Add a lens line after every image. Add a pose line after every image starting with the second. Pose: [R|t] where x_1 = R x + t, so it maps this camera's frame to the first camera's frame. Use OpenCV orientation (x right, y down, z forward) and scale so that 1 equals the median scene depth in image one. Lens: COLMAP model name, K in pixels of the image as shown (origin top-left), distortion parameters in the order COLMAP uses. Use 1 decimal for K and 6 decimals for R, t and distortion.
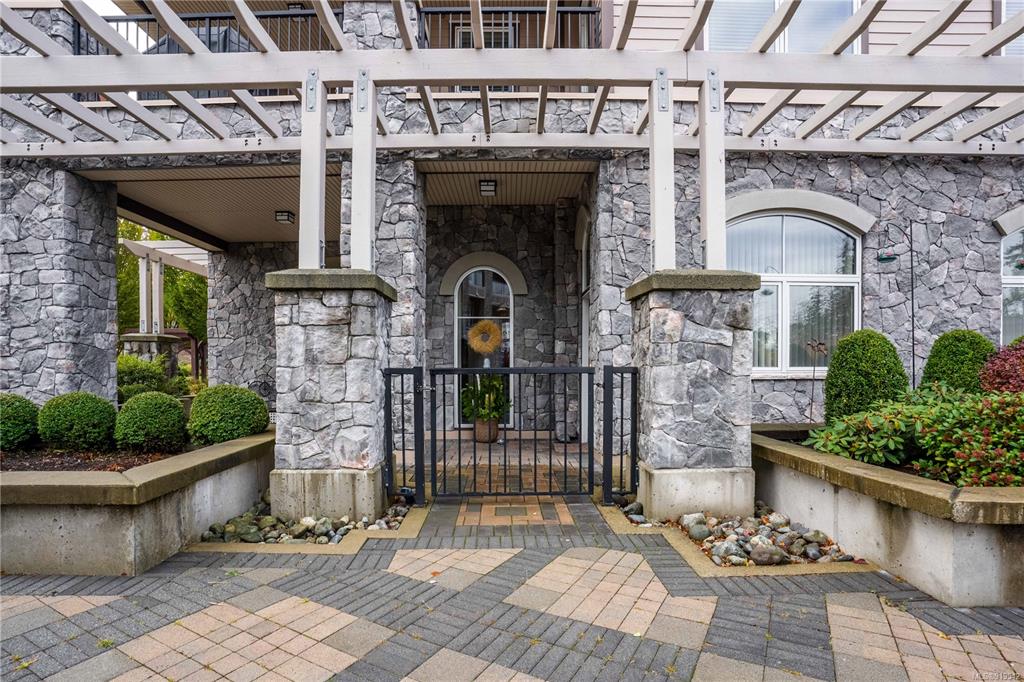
lens RADIAL K [[500.5, 0, 510.9], [0, 500.5, 371.3], [0, 0, 1]] dist [-0.012443, 0.001537]
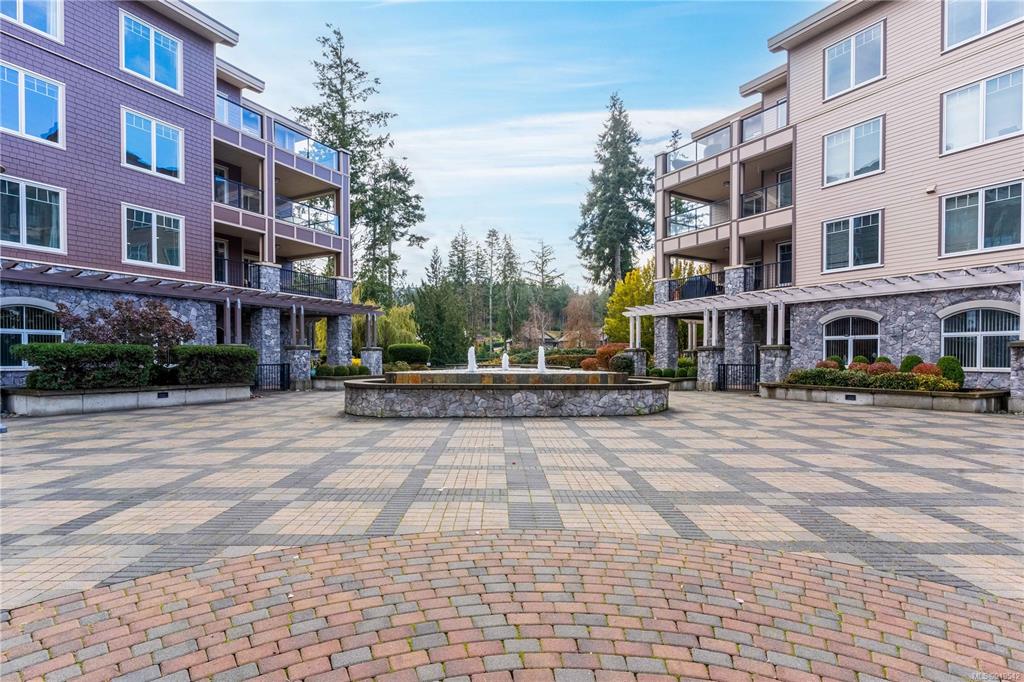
lens RADIAL K [[500.5, 0, 490.2], [0, 500.5, 363.5], [0, 0, 1]] dist [-0.012443, 0.001537]
pose [[0.489772, 0.012660, -0.871759, 2.184102], [-0.012074, 0.999897, 0.007738, -0.017325], [0.871767, 0.006736, 0.489874, -2.525785]]
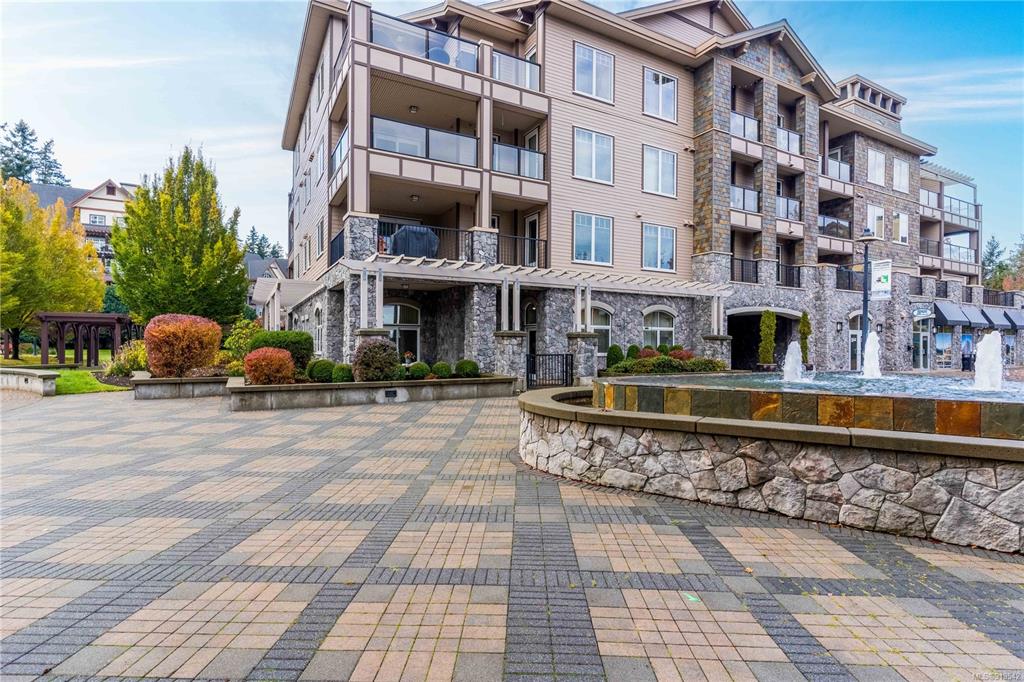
lens RADIAL K [[500.5, 0, 520.2], [0, 500.5, 343.9], [0, 0, 1]] dist [-0.012443, 0.001537]
pose [[0.875026, 0.004332, 0.484057, -1.536328], [-0.001329, 0.999978, -0.006546, -0.046326], [-0.484074, 0.005084, 0.875012, -1.738727]]
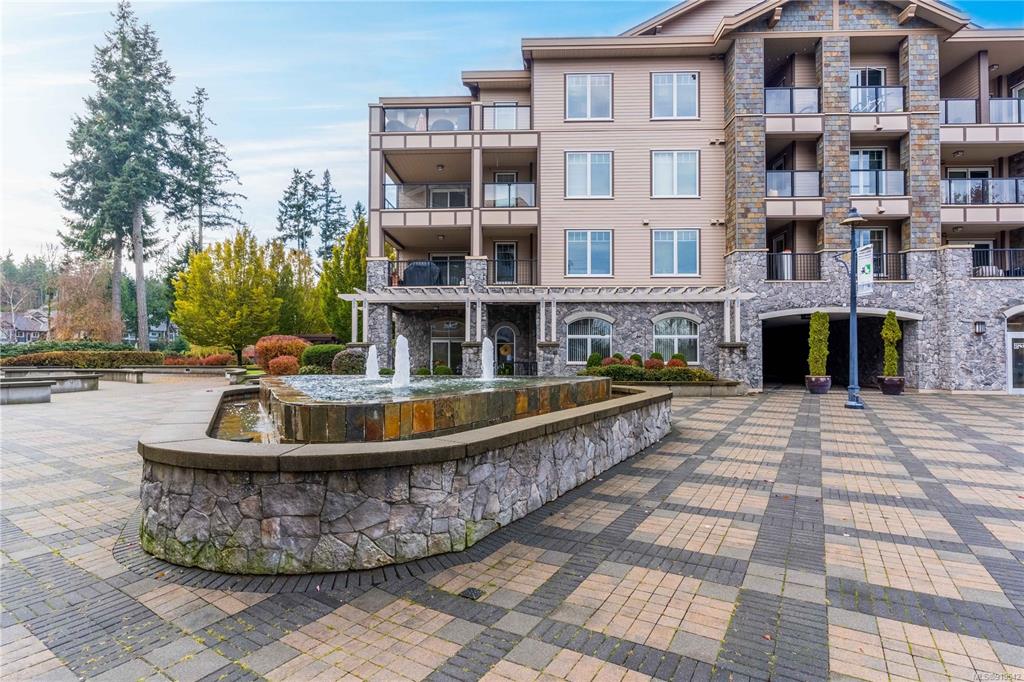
lens RADIAL K [[500.5, 0, 515.5], [0, 500.5, 343.4], [0, 0, 1]] dist [-0.012443, 0.001537]
pose [[0.999221, 0.000886, -0.039444, 0.164242], [-0.002105, 0.999521, -0.030883, -0.025994], [0.039398, 0.030942, 0.998744, -2.579371]]
